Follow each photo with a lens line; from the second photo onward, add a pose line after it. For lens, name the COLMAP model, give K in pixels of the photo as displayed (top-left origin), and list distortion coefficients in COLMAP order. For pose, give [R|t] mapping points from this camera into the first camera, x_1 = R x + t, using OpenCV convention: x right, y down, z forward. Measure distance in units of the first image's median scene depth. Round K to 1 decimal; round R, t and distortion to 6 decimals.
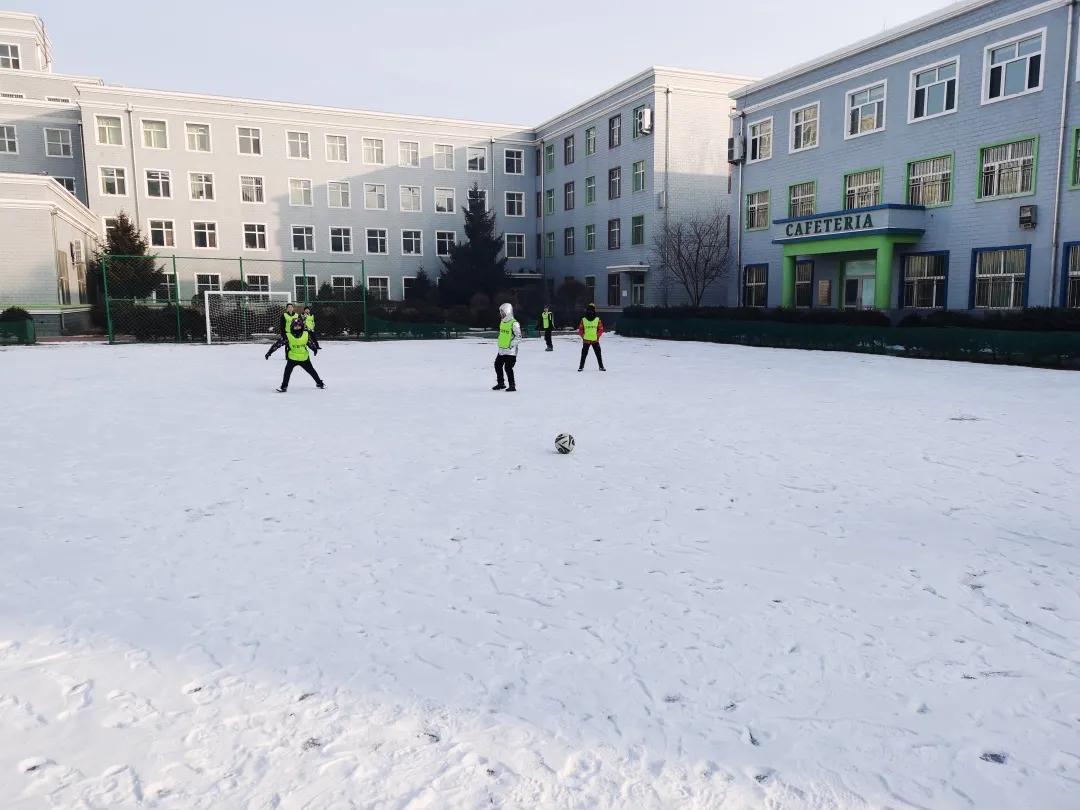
lens RADIAL K [[838.8, 0, 545.4], [0, 838.8, 426.5], [0, 0, 1]] dist [0.074412, -0.057246]
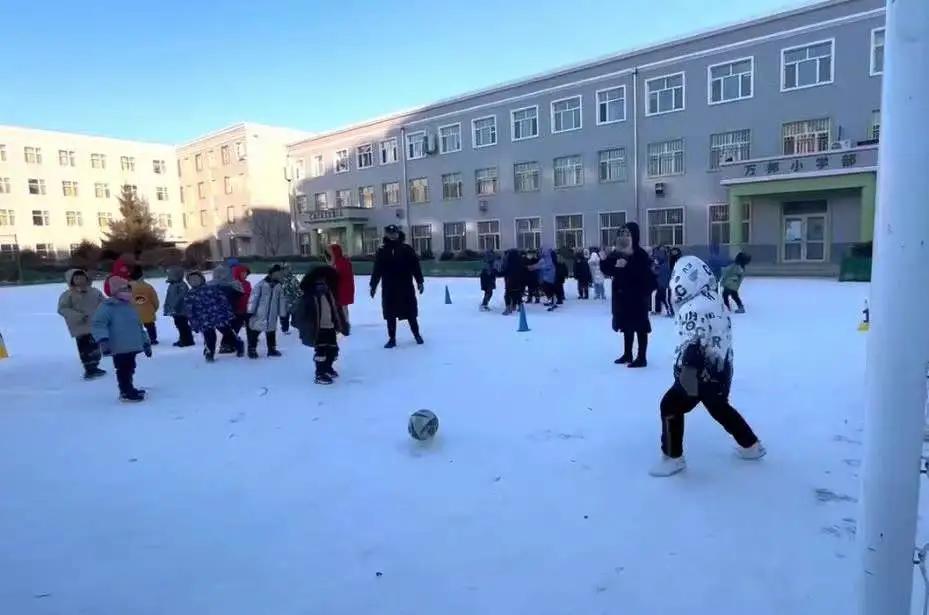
lens RADIAL K [[444.9, 0, 472.1], [0, 444.9, 299.6], [0, 0, 1]] dist [-0.008799, -0.000372]
pose [[0.841440, -0.090352, 0.532743, -0.453892], [0.110786, 0.993823, -0.006431, -0.156878], [-0.528872, 0.064432, 0.846253, 1.064064]]
